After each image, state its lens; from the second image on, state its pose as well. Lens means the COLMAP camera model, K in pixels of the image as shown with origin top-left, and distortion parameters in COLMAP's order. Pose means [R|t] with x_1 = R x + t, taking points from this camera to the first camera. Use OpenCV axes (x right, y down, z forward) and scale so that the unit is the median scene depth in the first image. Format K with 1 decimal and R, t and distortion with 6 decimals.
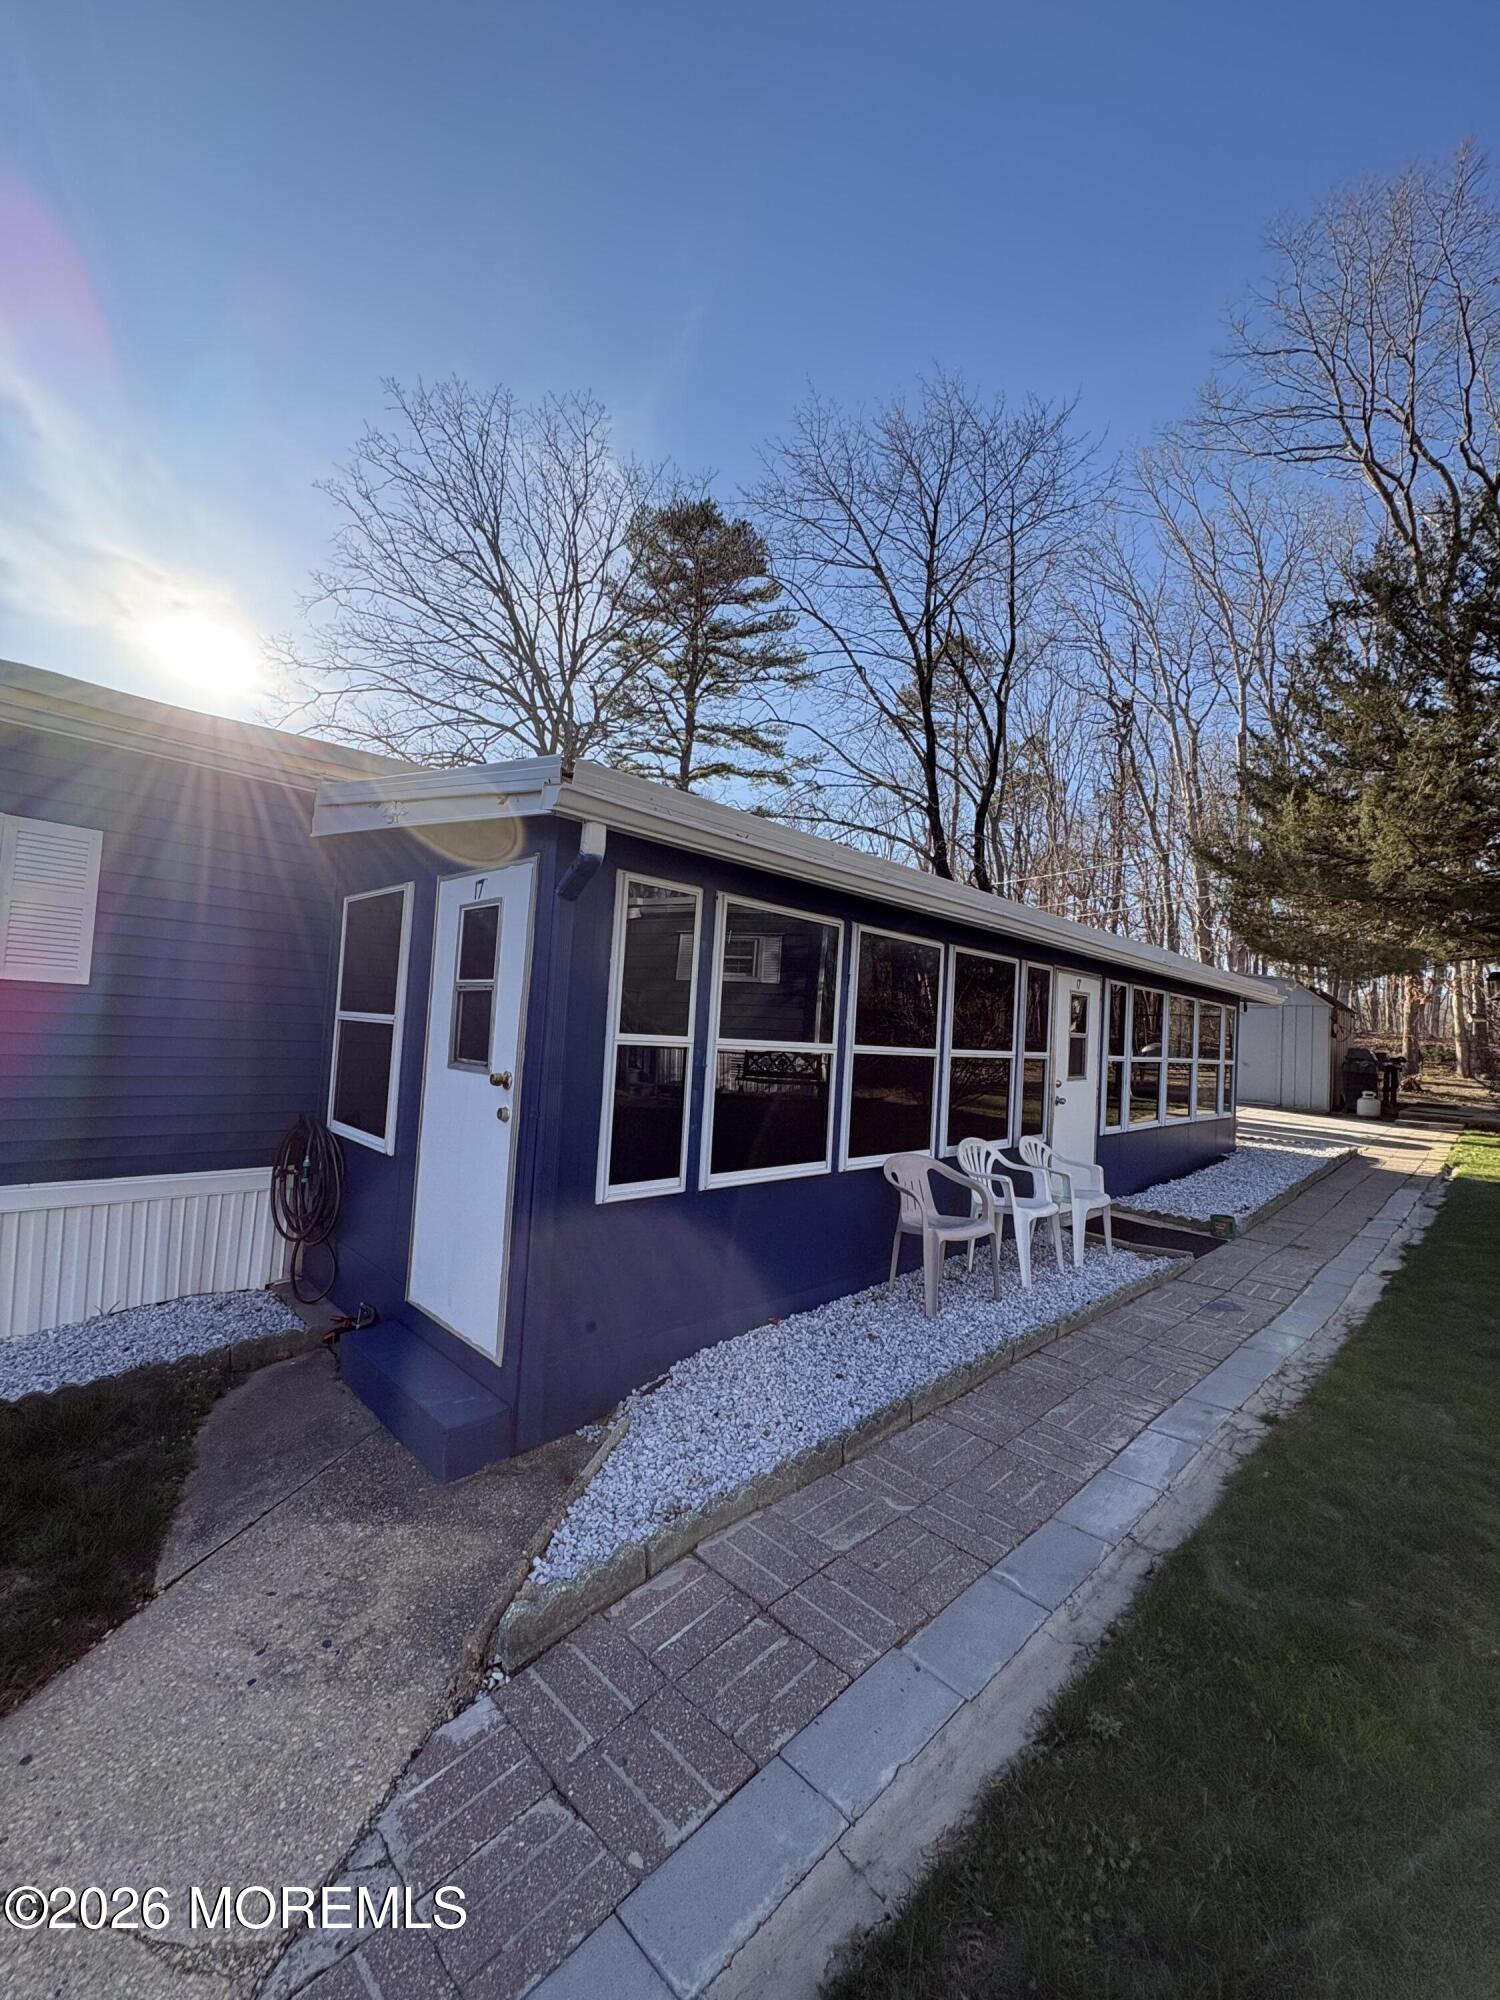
lens RADIAL K [[792.3, 0, 749.0], [0, 792.3, 995.6], [0, 0, 1]] dist [0.000515, 0.000539]
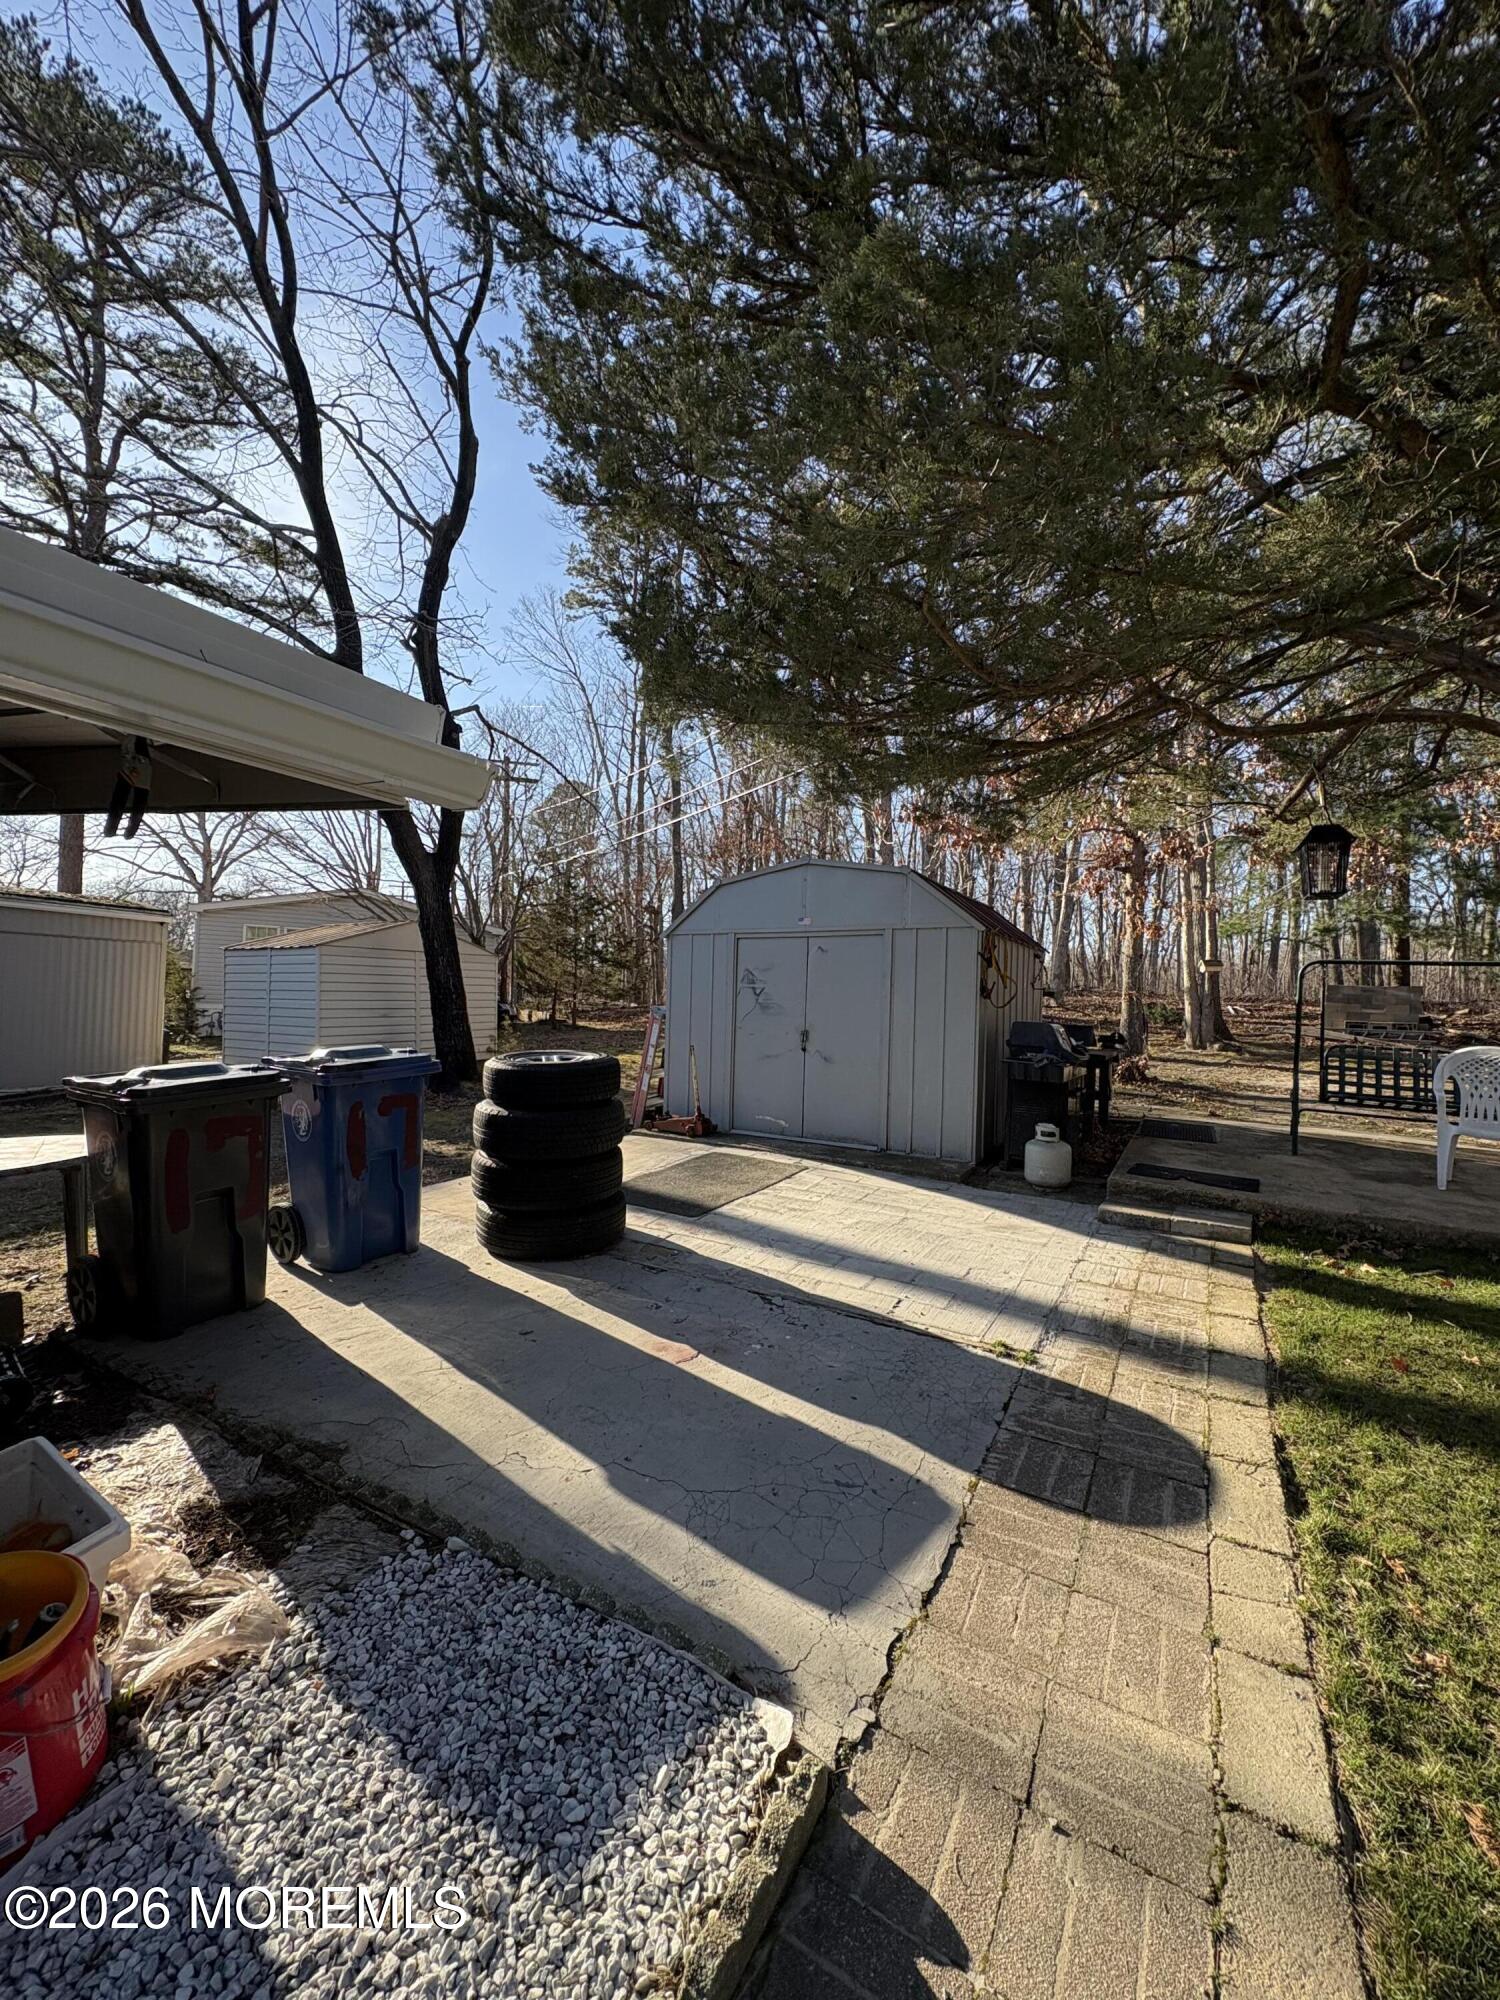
lens RADIAL K [[792.3, 0, 753.2], [0, 792.3, 992.3], [0, 0, 1]] dist [0.000515, 0.000539]
pose [[0.968850, -0.015616, 0.247154, 0.322472], [0.005561, 0.999130, 0.041330, 0.019536], [-0.247585, -0.038668, 0.968094, 0.387731]]
